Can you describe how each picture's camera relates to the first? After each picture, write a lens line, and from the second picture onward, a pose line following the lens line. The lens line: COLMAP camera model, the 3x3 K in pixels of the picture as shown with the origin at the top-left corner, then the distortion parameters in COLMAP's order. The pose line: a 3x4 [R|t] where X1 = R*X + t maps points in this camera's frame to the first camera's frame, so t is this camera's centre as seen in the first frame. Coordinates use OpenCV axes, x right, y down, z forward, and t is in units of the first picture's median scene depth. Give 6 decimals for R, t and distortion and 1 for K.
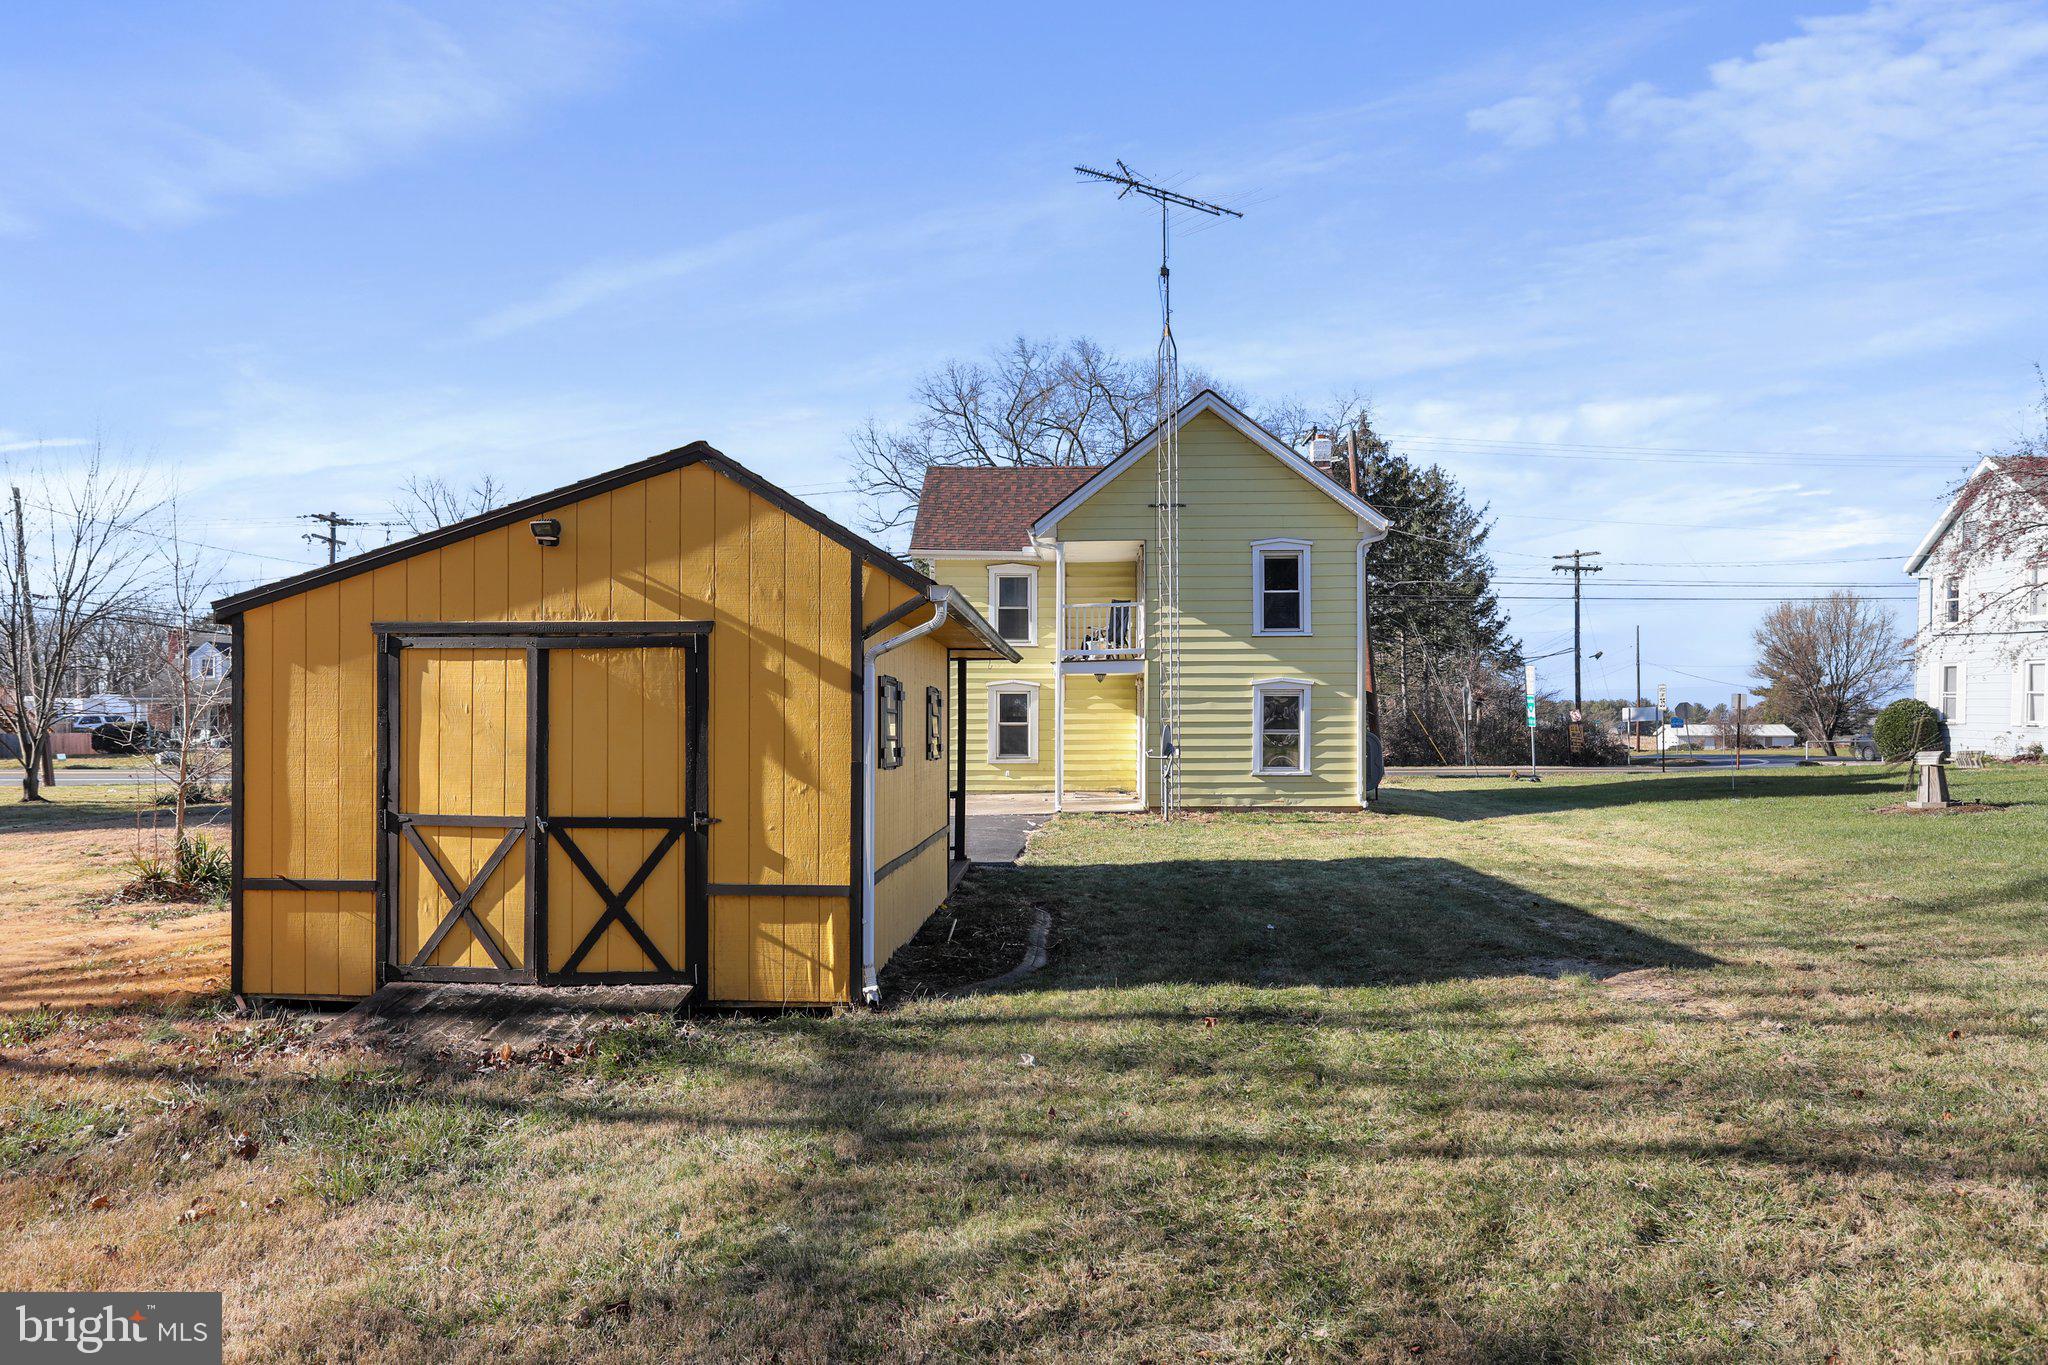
lens RADIAL K [[1443.0, 0, 1044.1], [0, 1443.0, 715.5], [0, 0, 1]] dist [-0.029347, 0.034623]
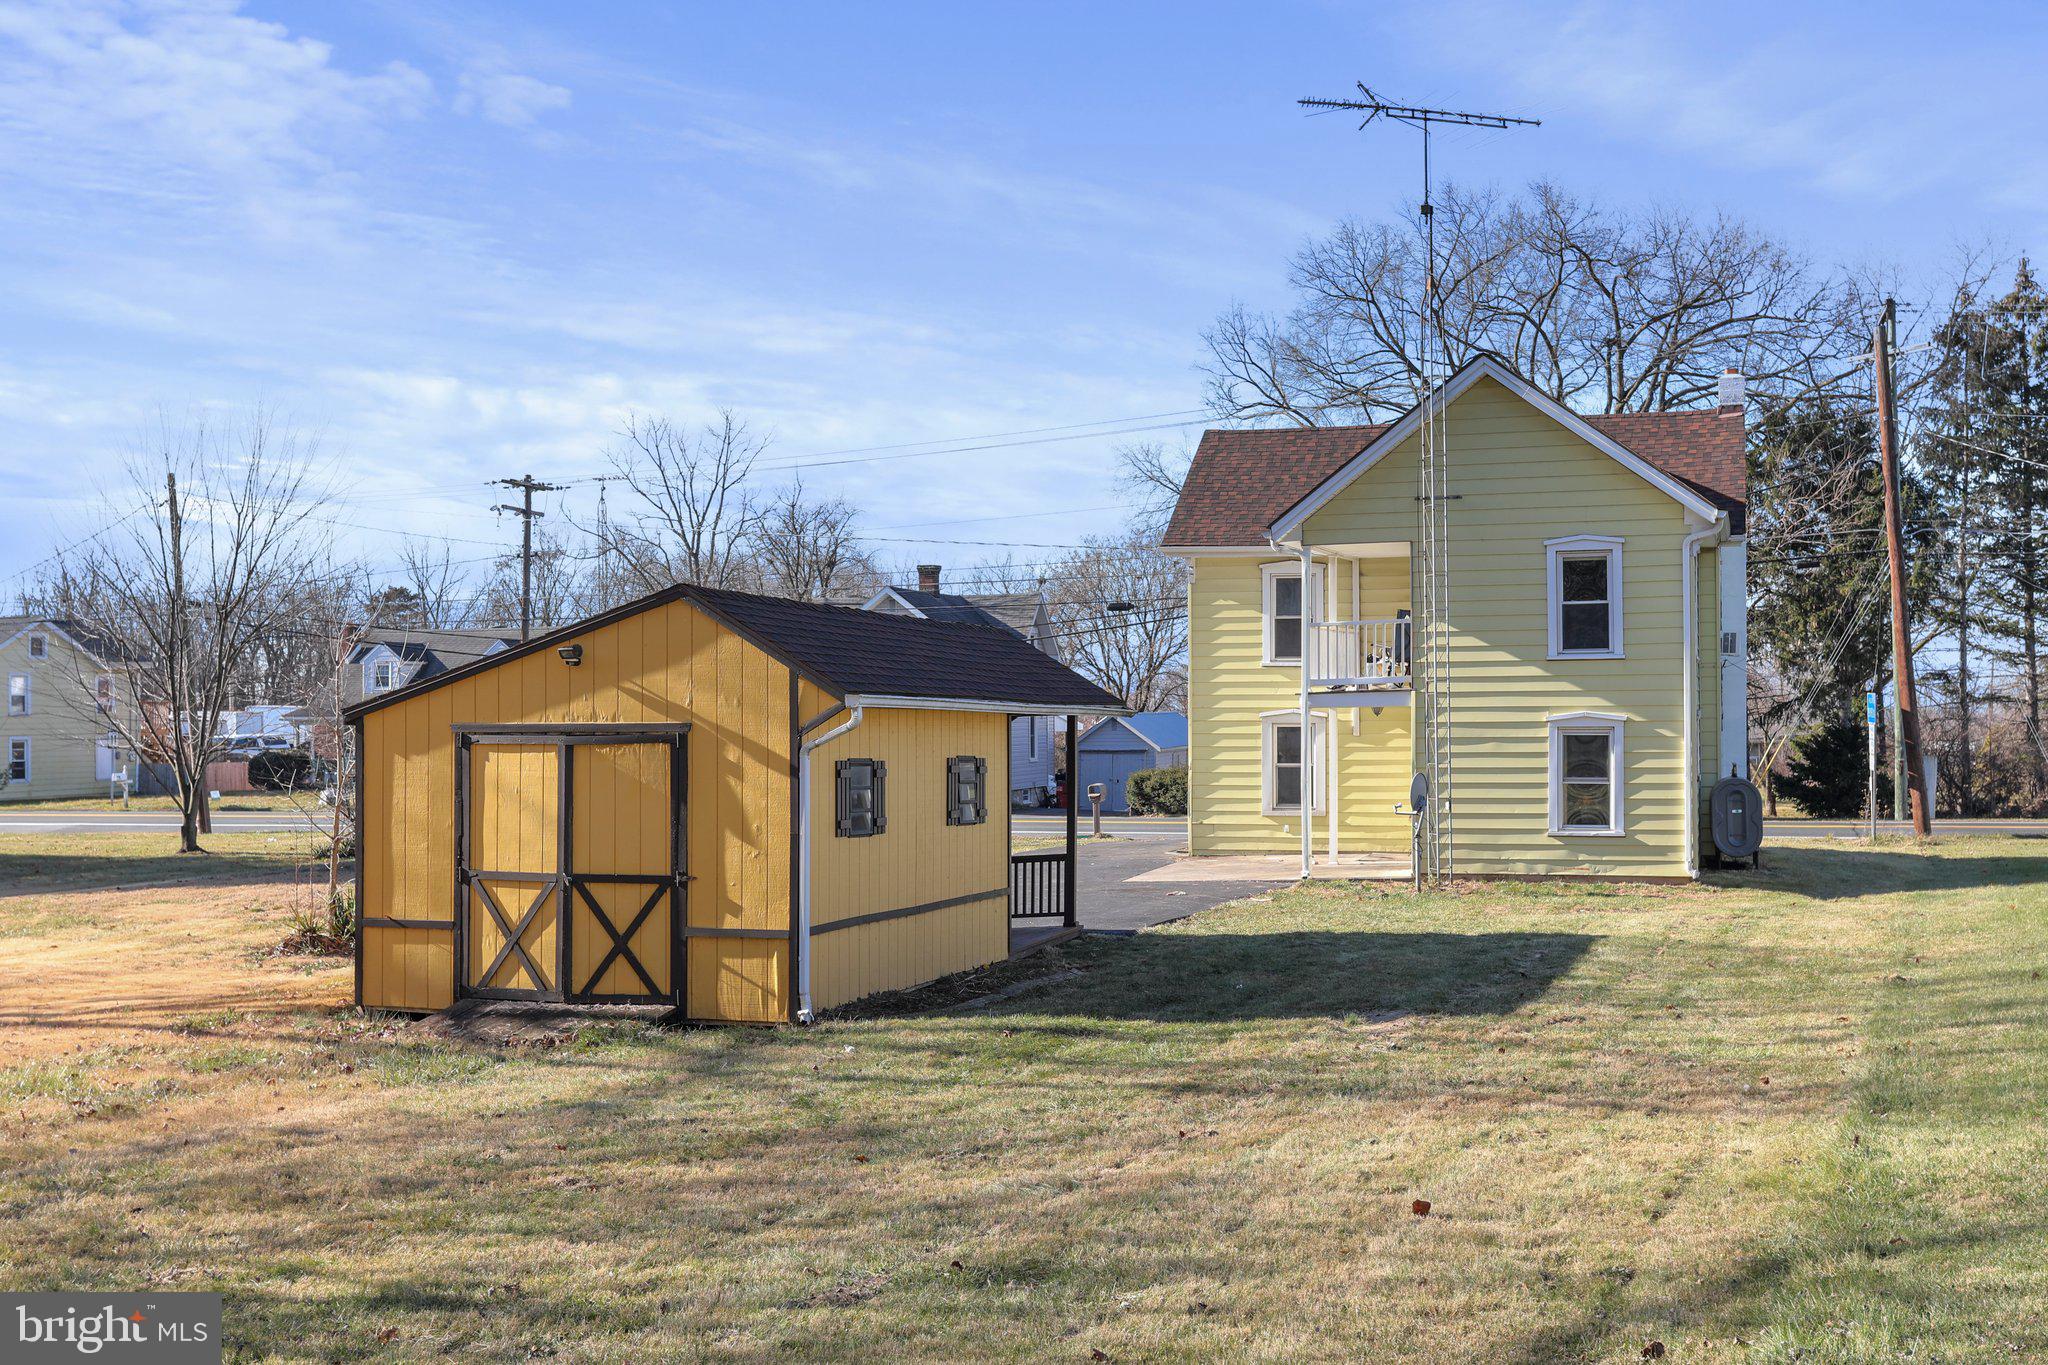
lens RADIAL K [[2384.6, 0, 1038.5], [0, 2384.6, 677.6], [0, 0, 1]] dist [-0.009090, 0.000000]
pose [[0.965213, -0.009121, -0.261304, 0.216625], [0.004599, 0.999829, -0.017912, -0.022871], [0.261423, 0.016087, 0.965090, -0.336135]]
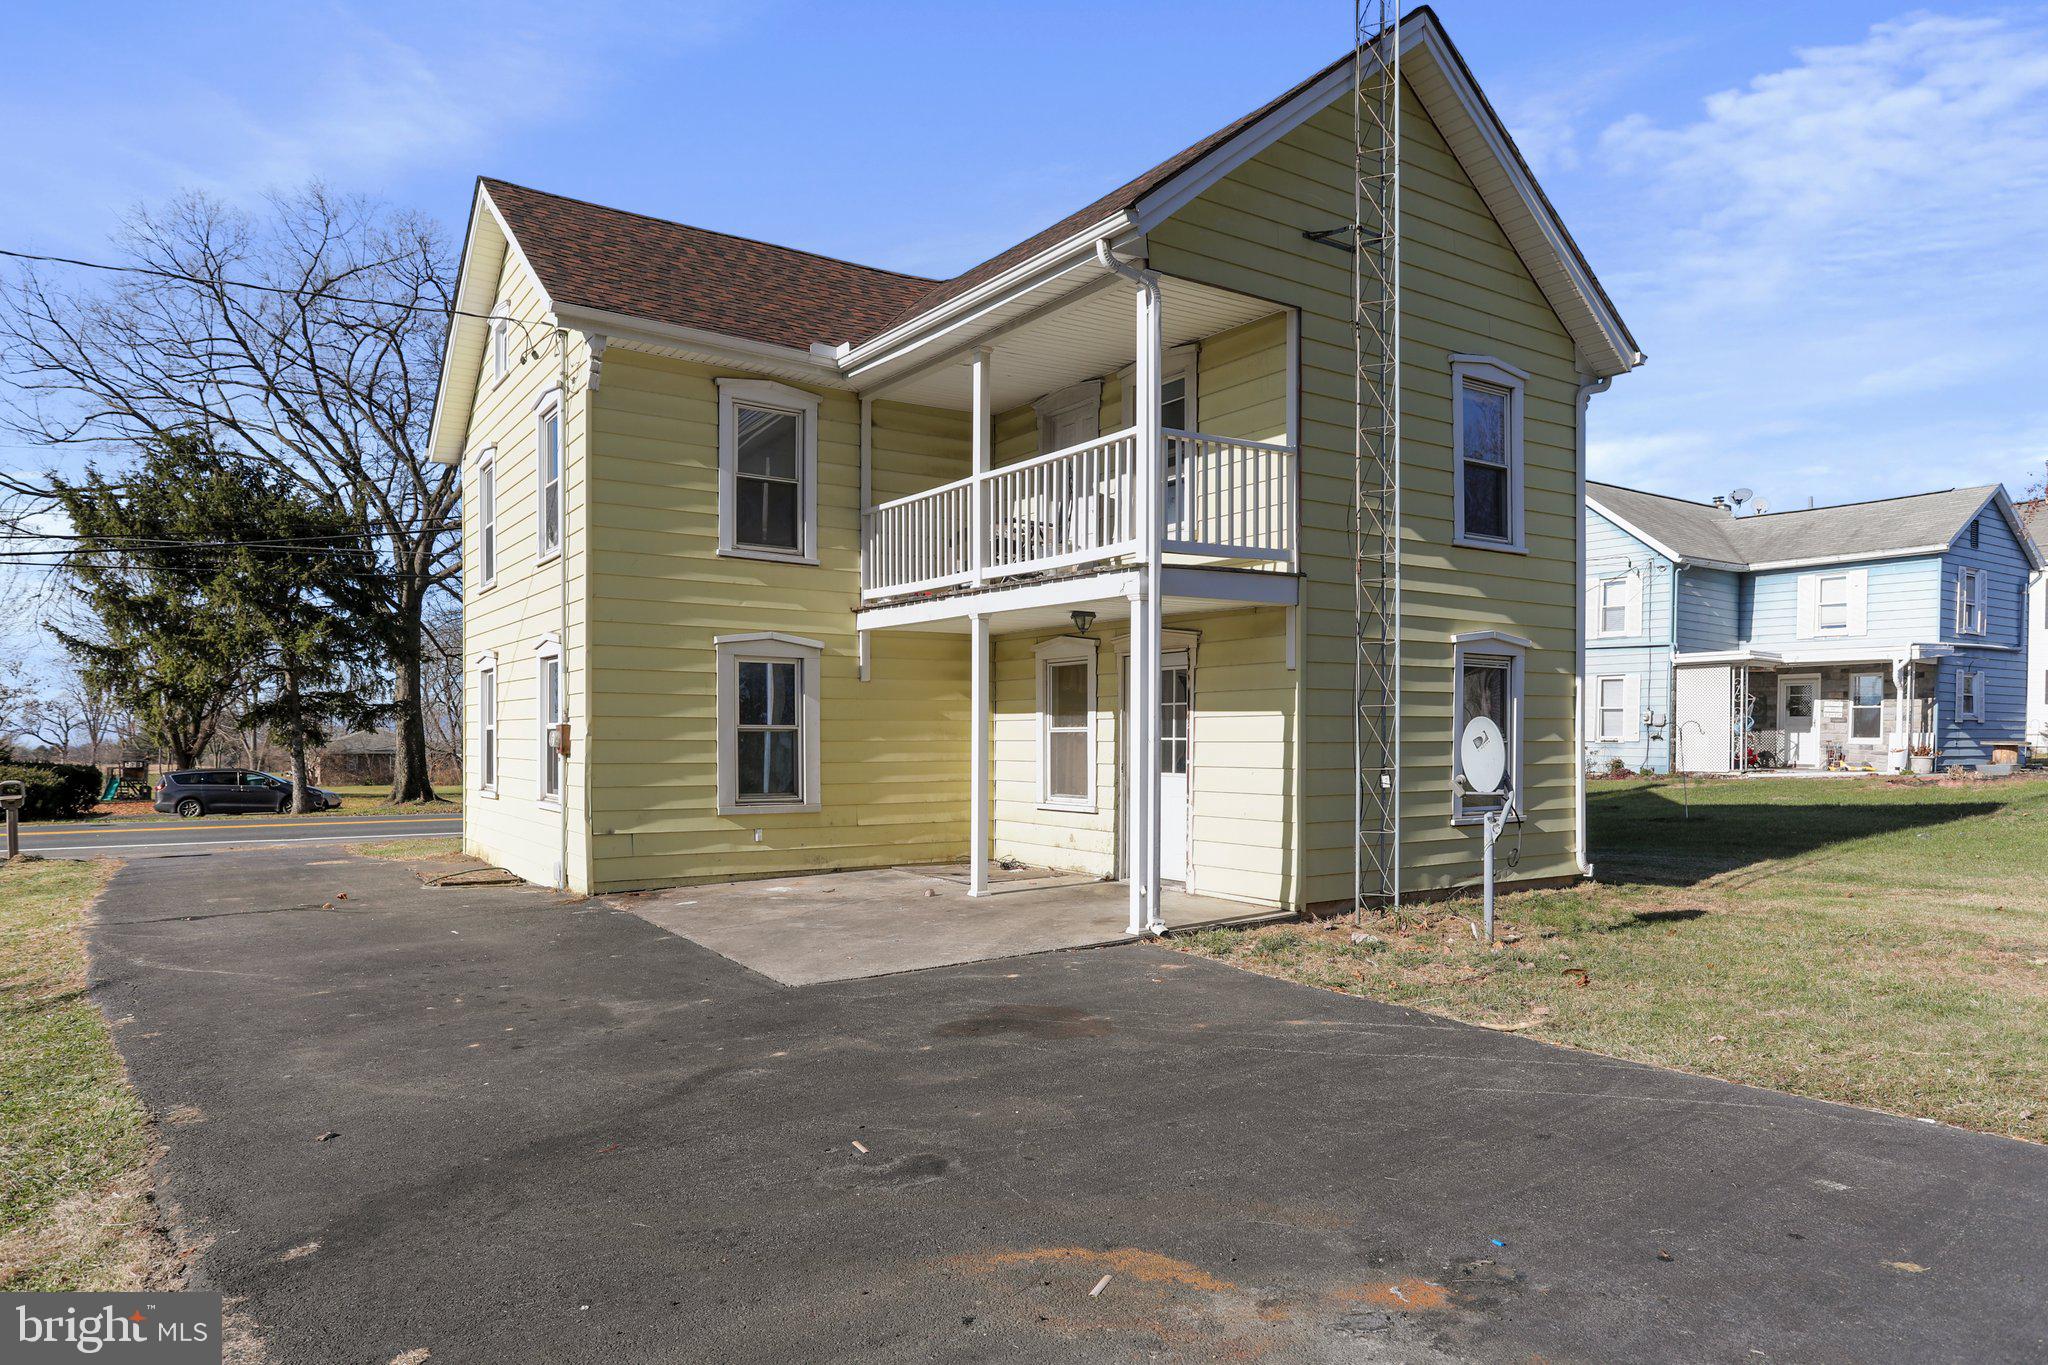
lens RADIAL K [[1279.9, 0, 1083.5], [0, 1279.9, 743.8], [0, 0, 1]] dist [0.005089, 0.000598]
pose [[0.804906, -0.005469, 0.593378, -0.218020], [0.003238, 0.999983, 0.004824, 0.010513], [-0.593394, -0.001961, 0.804910, 0.720247]]
